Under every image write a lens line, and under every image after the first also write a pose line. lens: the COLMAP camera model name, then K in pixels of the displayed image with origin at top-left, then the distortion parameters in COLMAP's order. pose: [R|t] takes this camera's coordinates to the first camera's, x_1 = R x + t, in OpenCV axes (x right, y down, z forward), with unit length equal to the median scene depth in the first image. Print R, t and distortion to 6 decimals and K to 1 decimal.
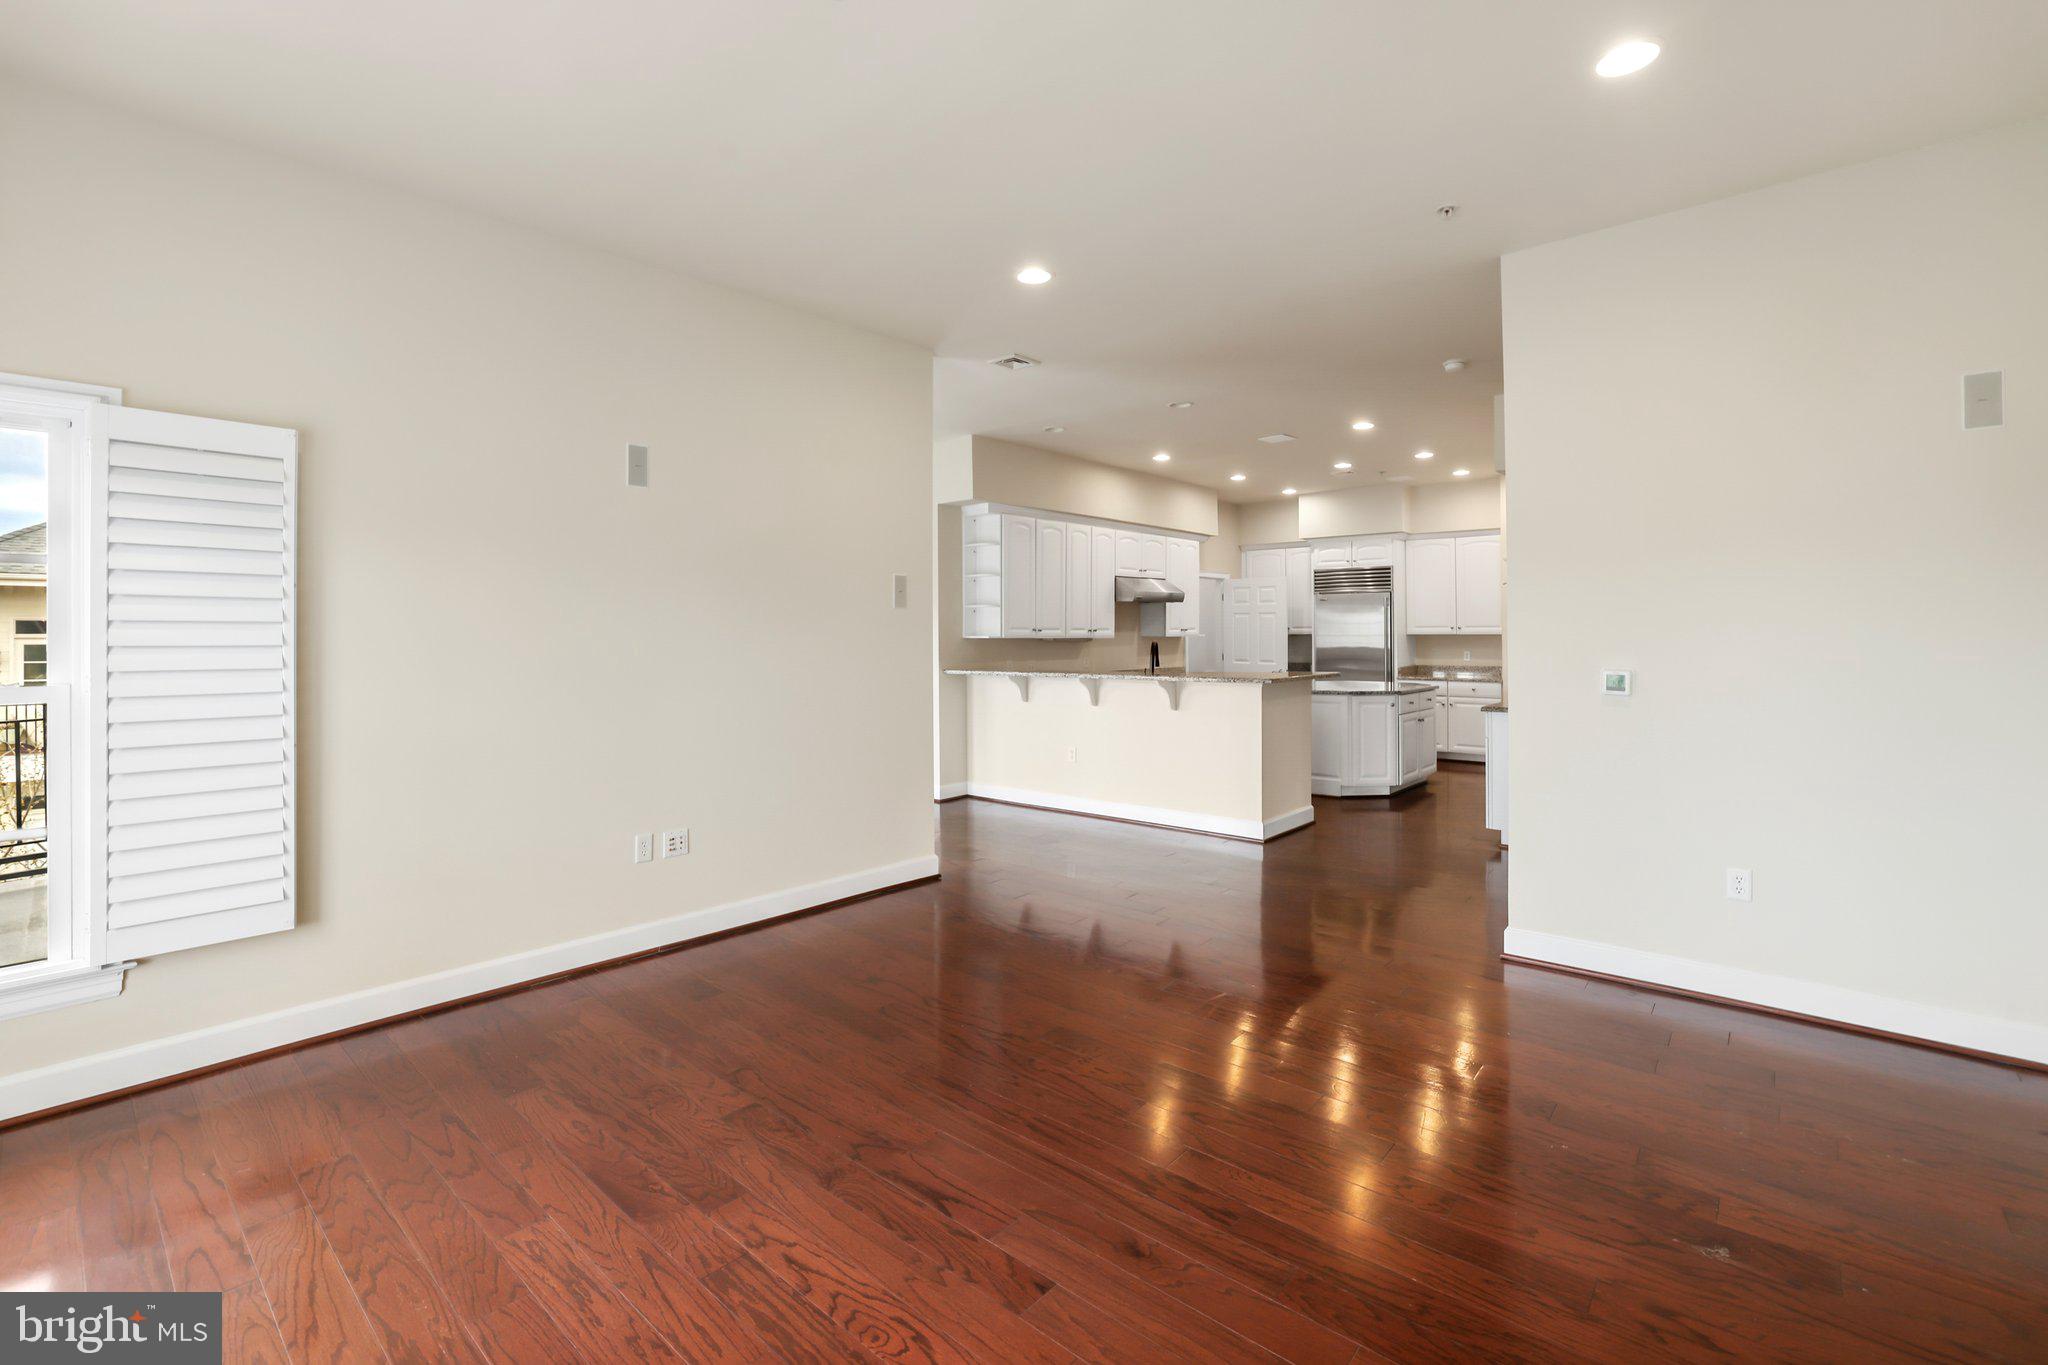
lens RADIAL K [[919.4, 0, 1008.9], [0, 919.4, 635.4], [0, 0, 1]] dist [-0.018021, 0.002395]
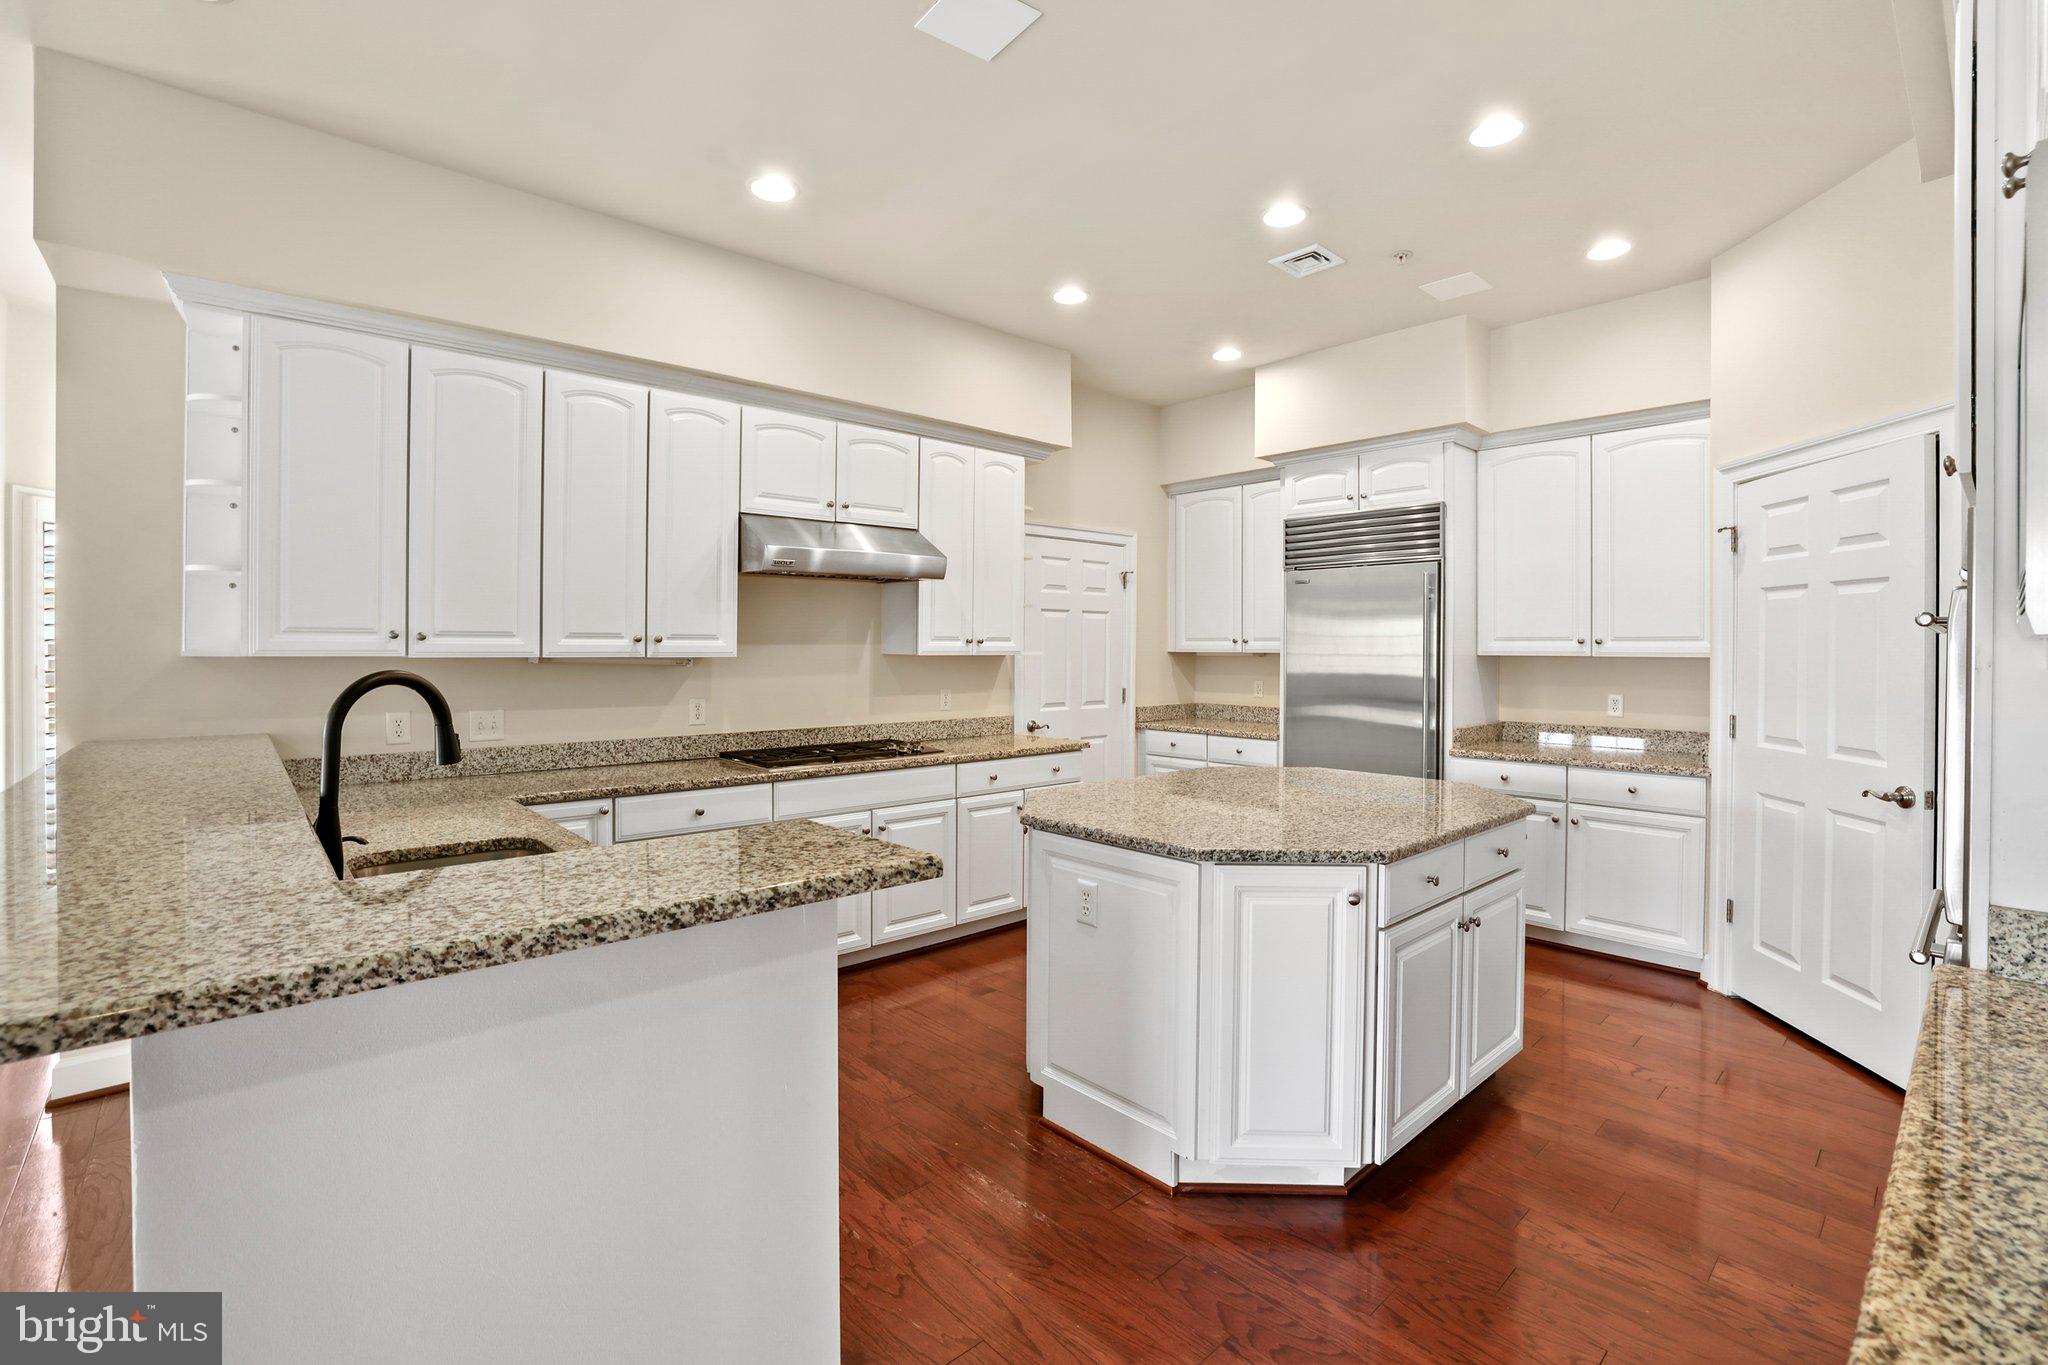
lens RADIAL K [[919.4, 0, 1013.8], [0, 919.4, 659.6], [0, 0, 1]] dist [-0.018021, 0.002395]
pose [[0.993616, 0.009016, -0.112458, 0.266376], [-0.007820, 0.999908, 0.011074, -0.001923], [0.112548, -0.010124, 0.993595, 0.540954]]
